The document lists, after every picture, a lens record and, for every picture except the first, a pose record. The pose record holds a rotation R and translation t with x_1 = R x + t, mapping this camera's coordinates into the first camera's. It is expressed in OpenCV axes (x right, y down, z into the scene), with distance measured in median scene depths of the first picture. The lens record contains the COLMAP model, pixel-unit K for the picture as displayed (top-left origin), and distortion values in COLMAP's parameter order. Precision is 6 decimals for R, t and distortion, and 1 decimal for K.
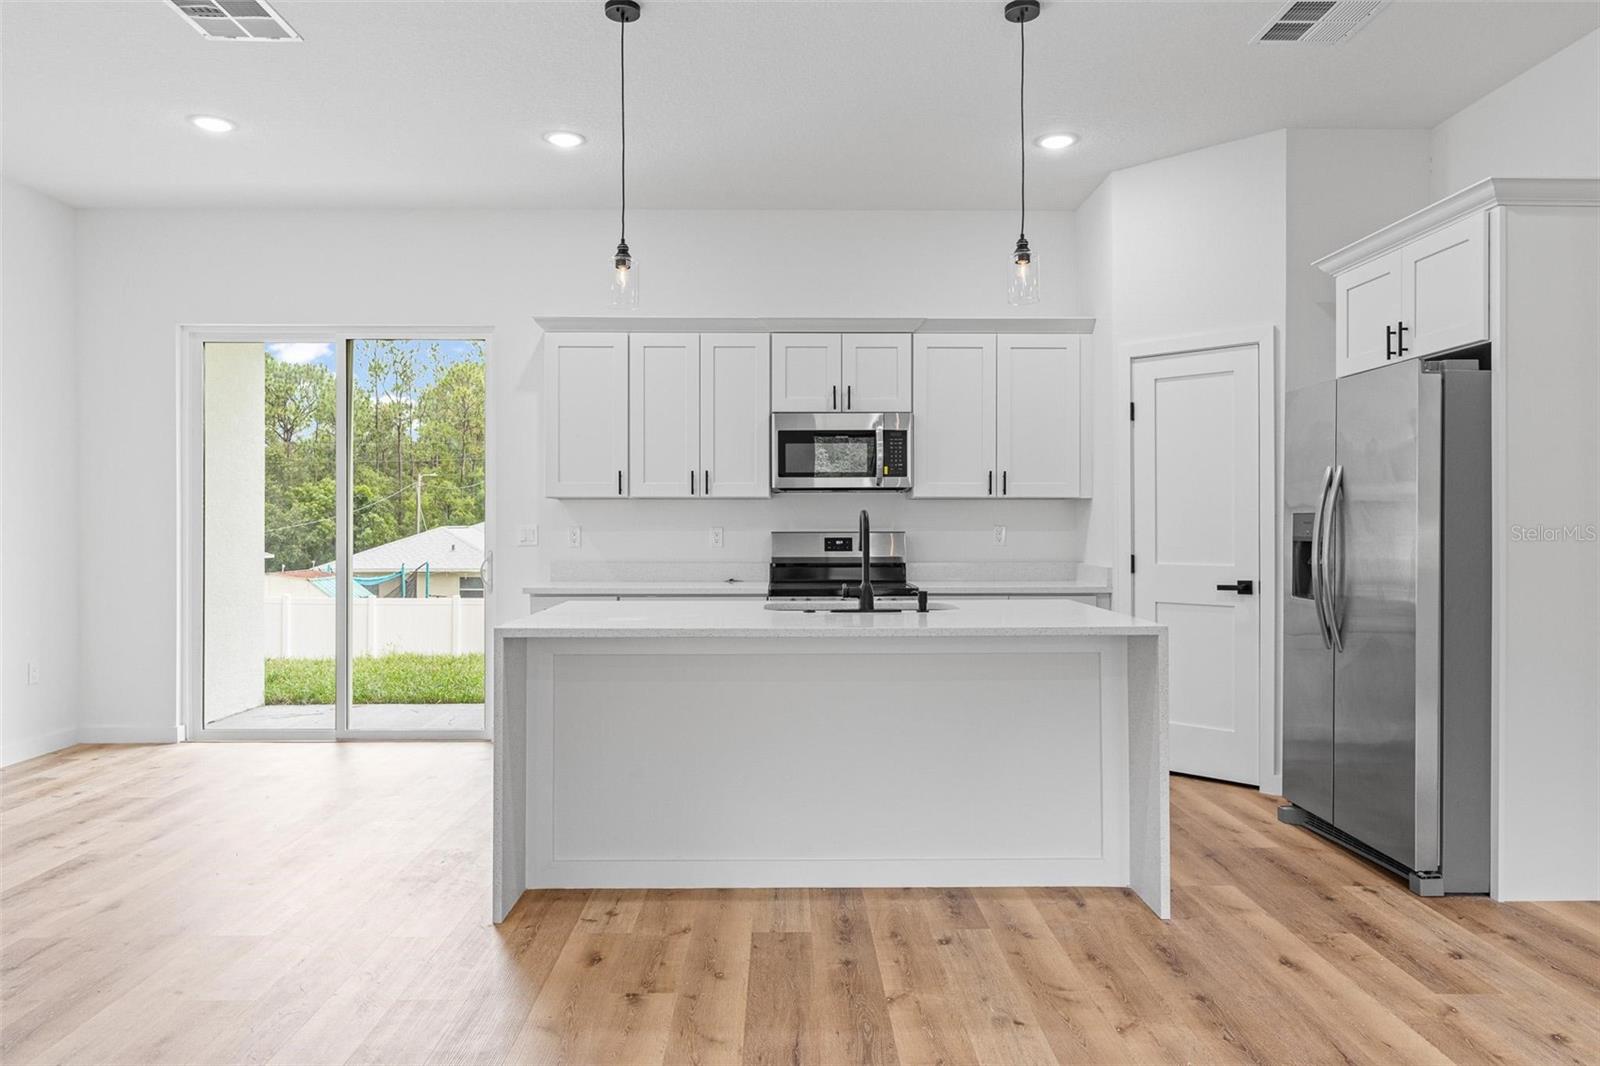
lens RADIAL K [[1044.9, 0, 793.8], [0, 1044.9, 523.1], [0, 0, 1]] dist [-0.001875, 0.002802]
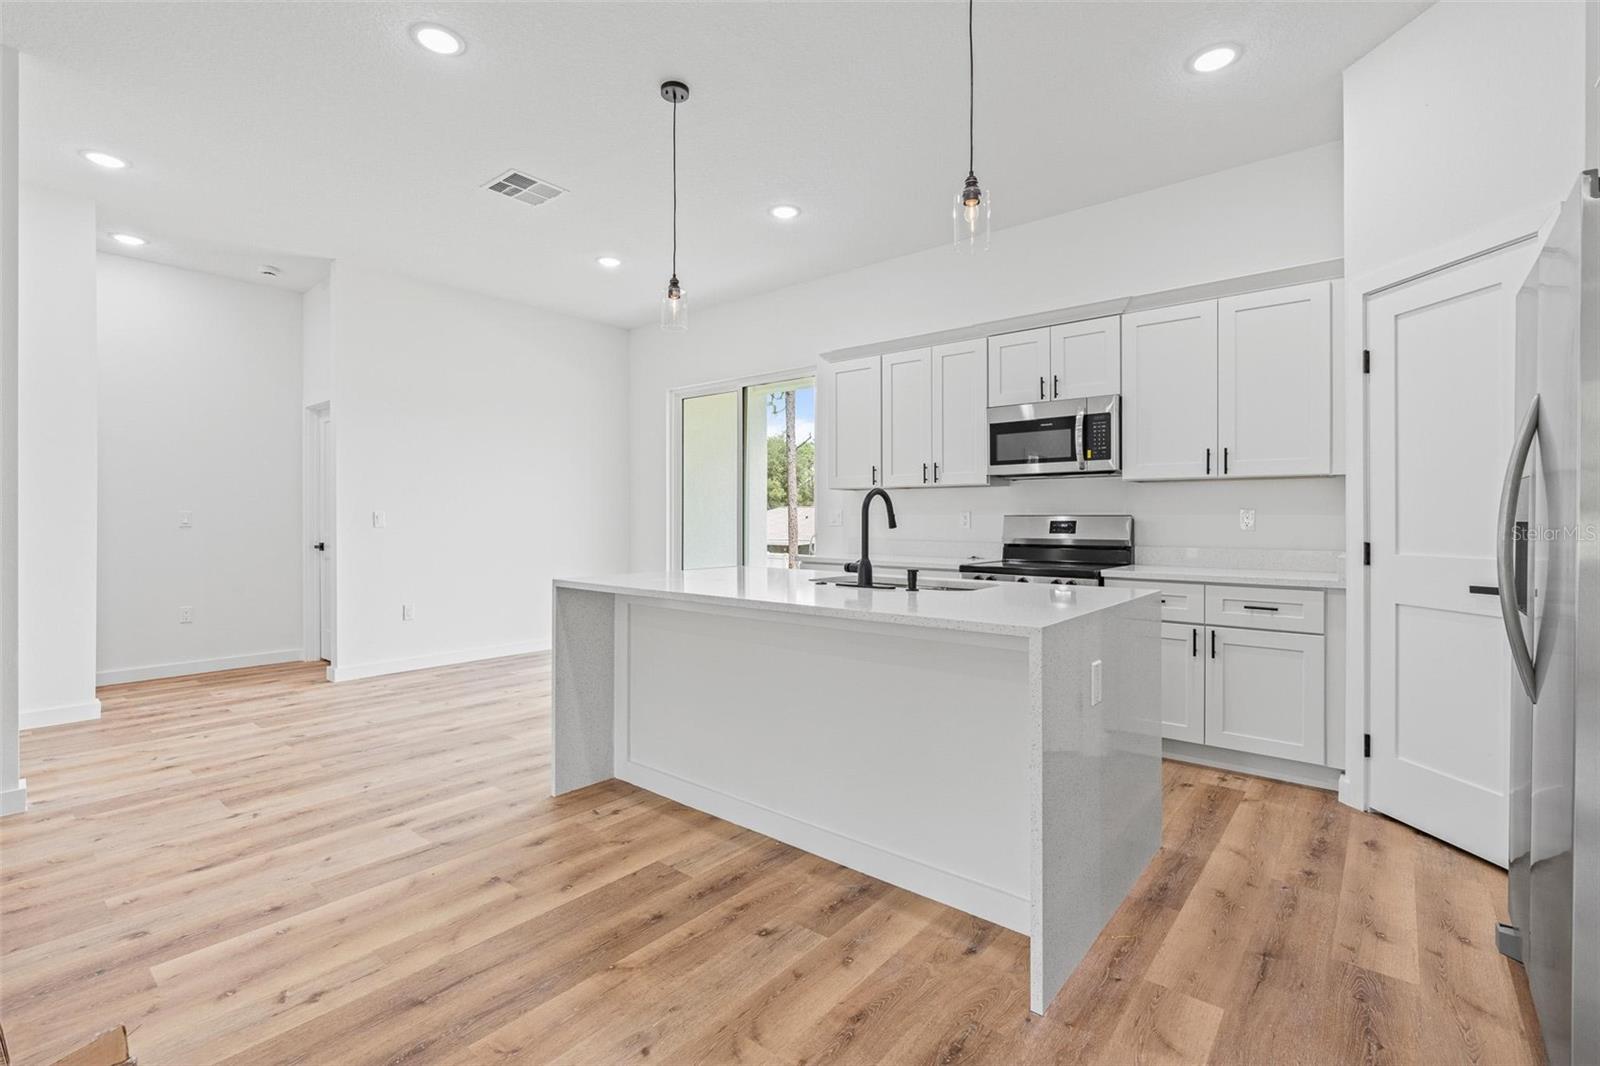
lens RADIAL K [[719.6, 0, 799.8], [0, 719.6, 518.2], [0, 0, 1]] dist [-0.010320, 0.003601]
pose [[0.762229, 0.001674, -0.647306, 0.325536], [-0.001231, 0.999999, 0.001137, 0.011365], [0.647307, -0.000069, 0.762230, 0.285808]]
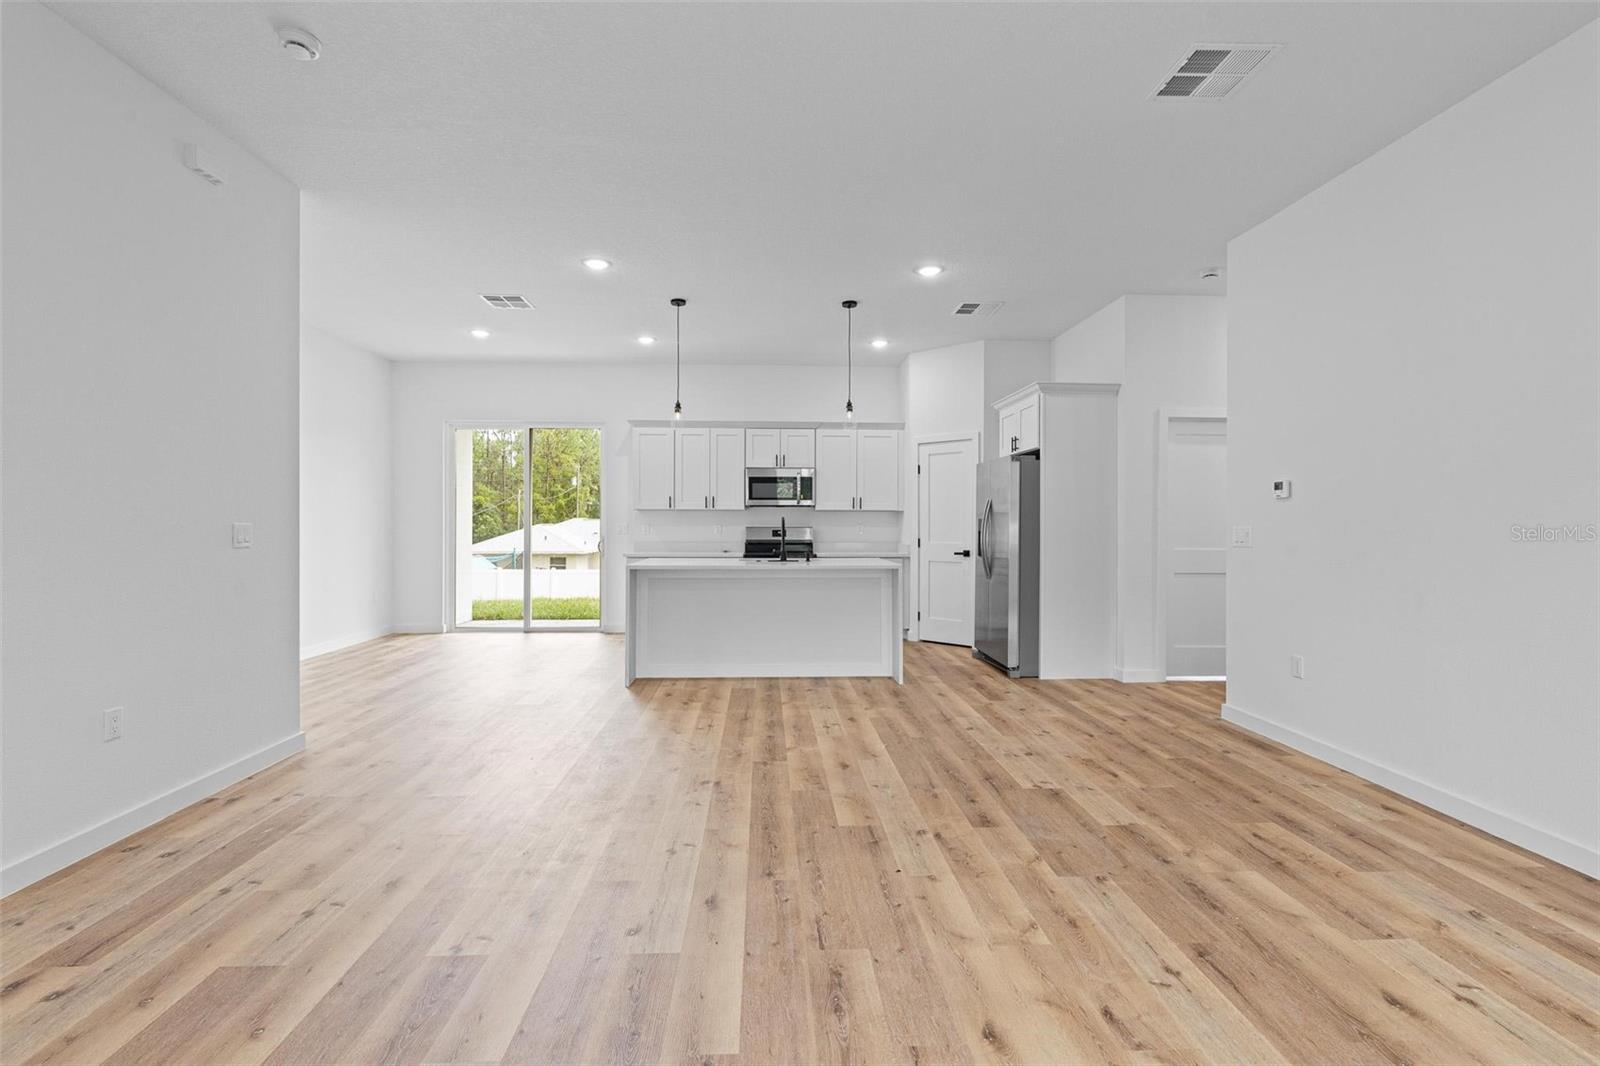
lens RADIAL K [[719.6, 0, 797.1], [0, 719.6, 517.9], [0, 0, 1]] dist [-0.010320, 0.003601]
pose [[0.999404, 0.003597, 0.034331, 0.030706], [-0.003361, 0.999970, -0.006921, 0.000260], [-0.034354, 0.006801, 0.999387, -0.392920]]
